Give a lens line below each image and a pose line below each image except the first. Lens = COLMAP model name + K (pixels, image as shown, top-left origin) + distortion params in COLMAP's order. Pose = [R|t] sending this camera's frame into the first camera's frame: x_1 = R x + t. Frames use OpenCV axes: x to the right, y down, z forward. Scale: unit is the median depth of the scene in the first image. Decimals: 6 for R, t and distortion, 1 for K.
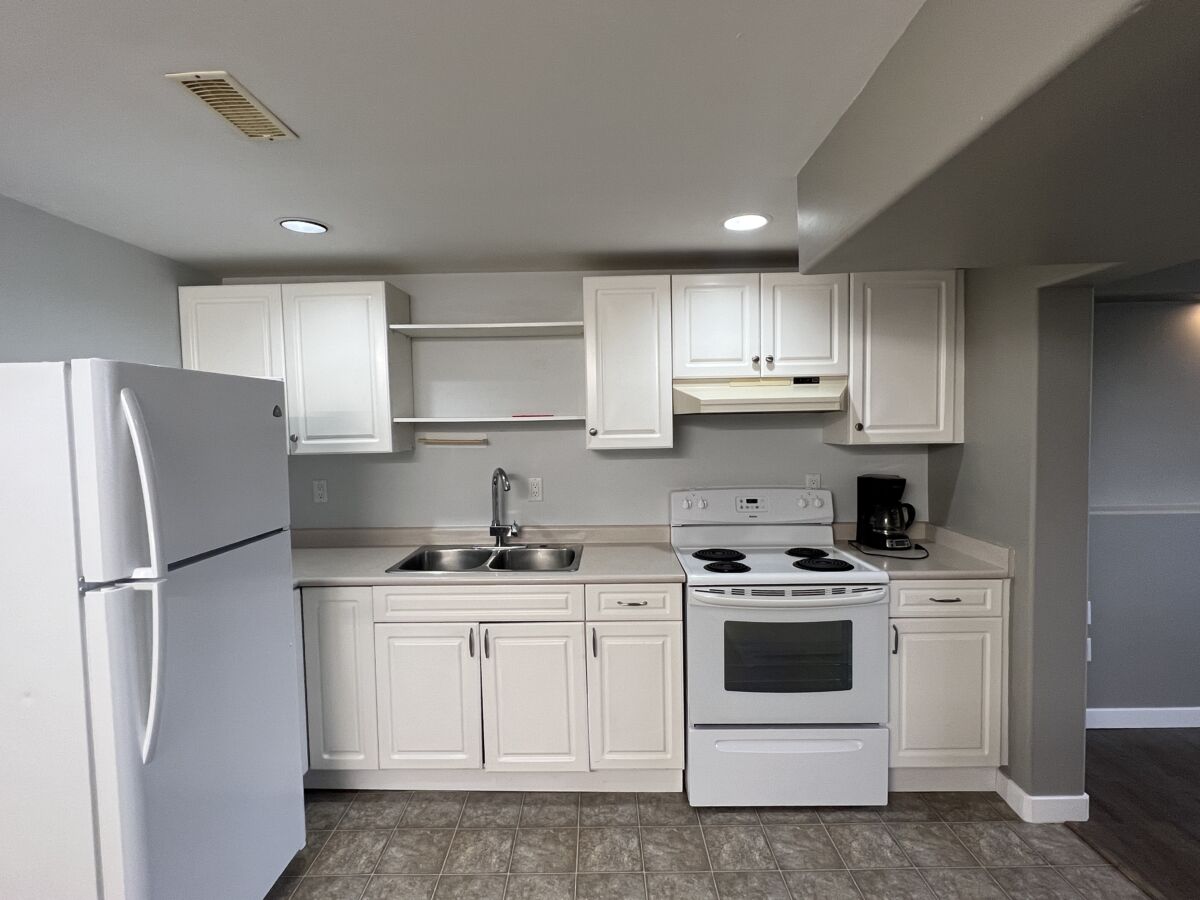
lens RADIAL K [[598.9, 0, 601.5], [0, 598.9, 453.8], [0, 0, 1]] dist [-0.006378, 0.000006]
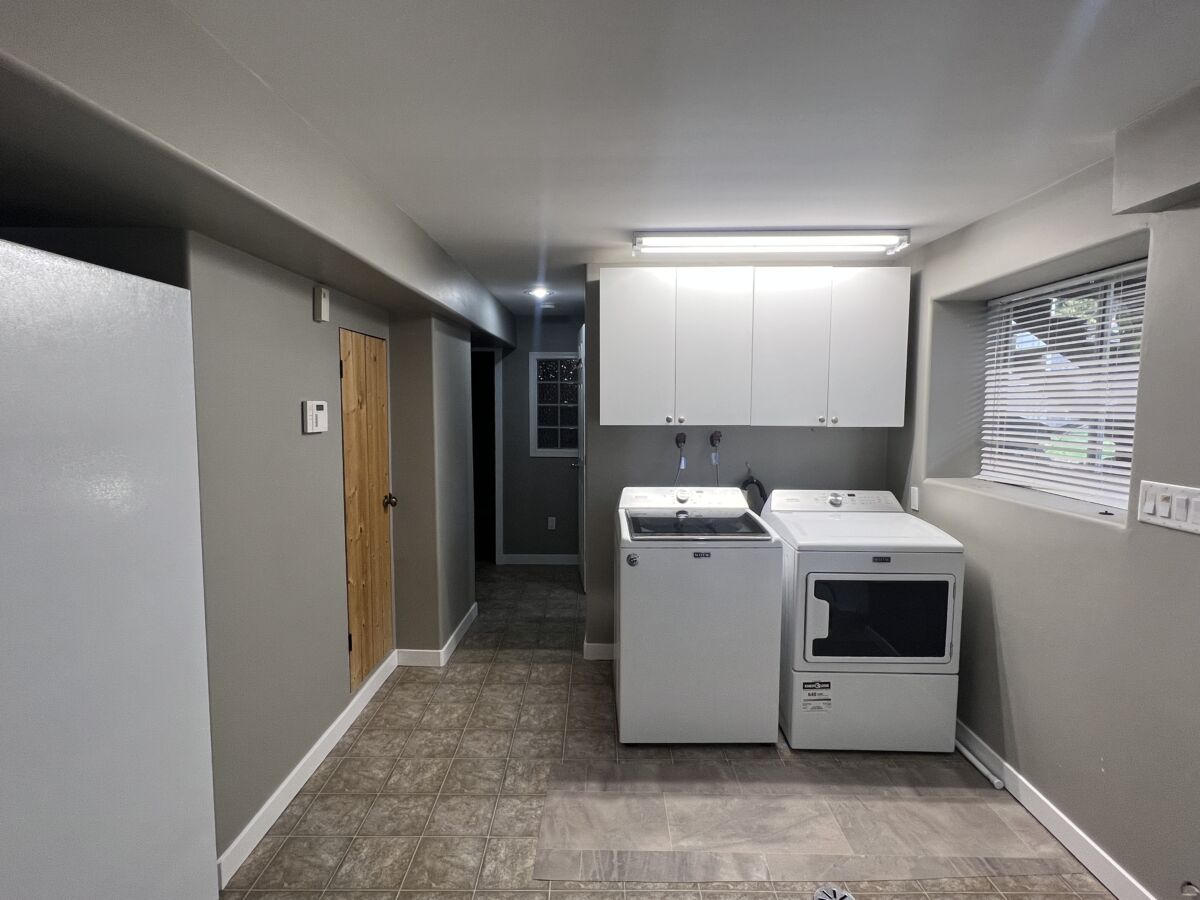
lens RADIAL K [[598.9, 0, 600.0], [0, 598.9, 452.1], [0, 0, 1]] dist [-0.006378, 0.000006]
pose [[-0.999881, 0.015306, 0.001868, -0.307263], [0.015419, 0.991843, 0.126527, -0.062679], [0.000084, 0.126541, -0.991961, 1.652503]]
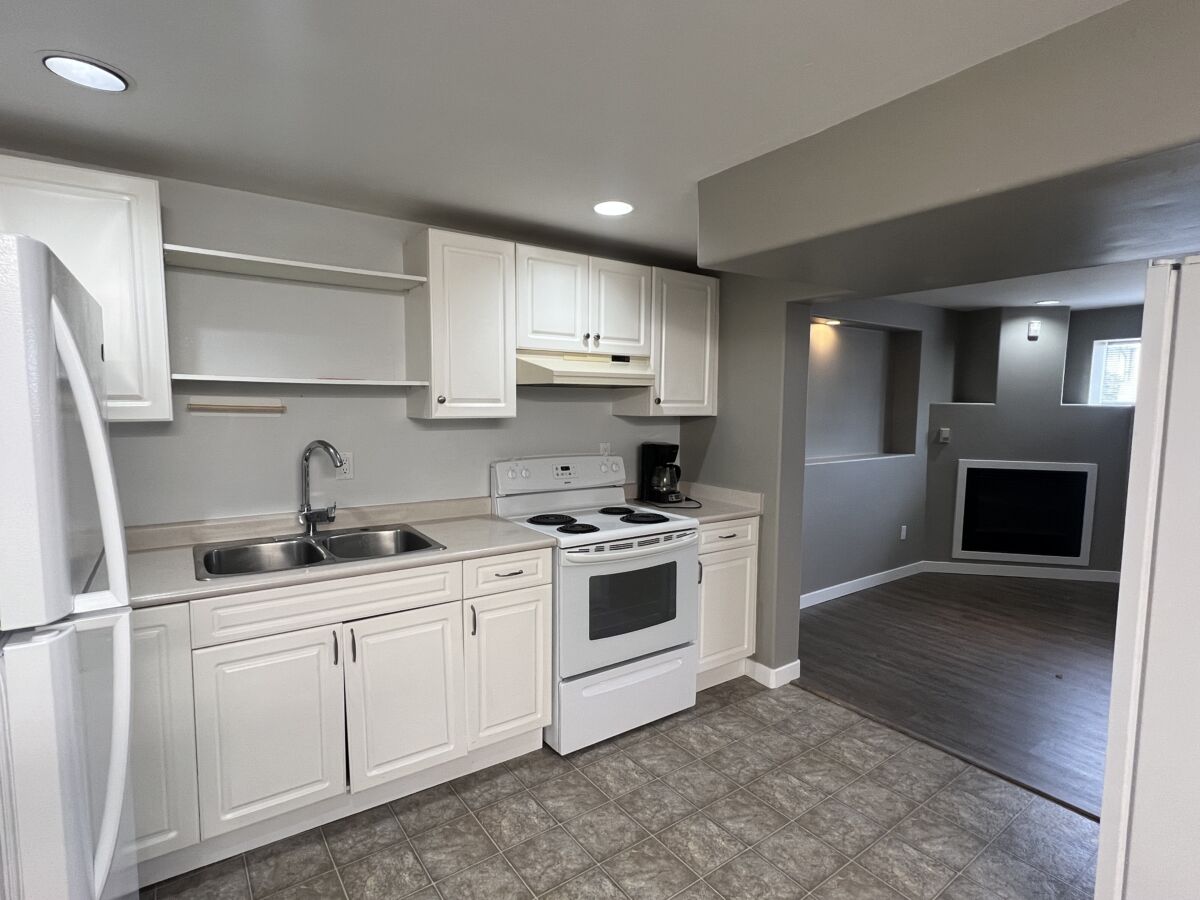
lens RADIAL K [[598.9, 0, 591.6], [0, 598.9, 455.2], [0, 0, 1]] dist [-0.006378, 0.000006]
pose [[0.813385, -0.027976, 0.581053, -0.402403], [0.006631, 0.999224, 0.038828, 0.016937], [-0.581688, -0.027730, 0.812939, 0.121236]]
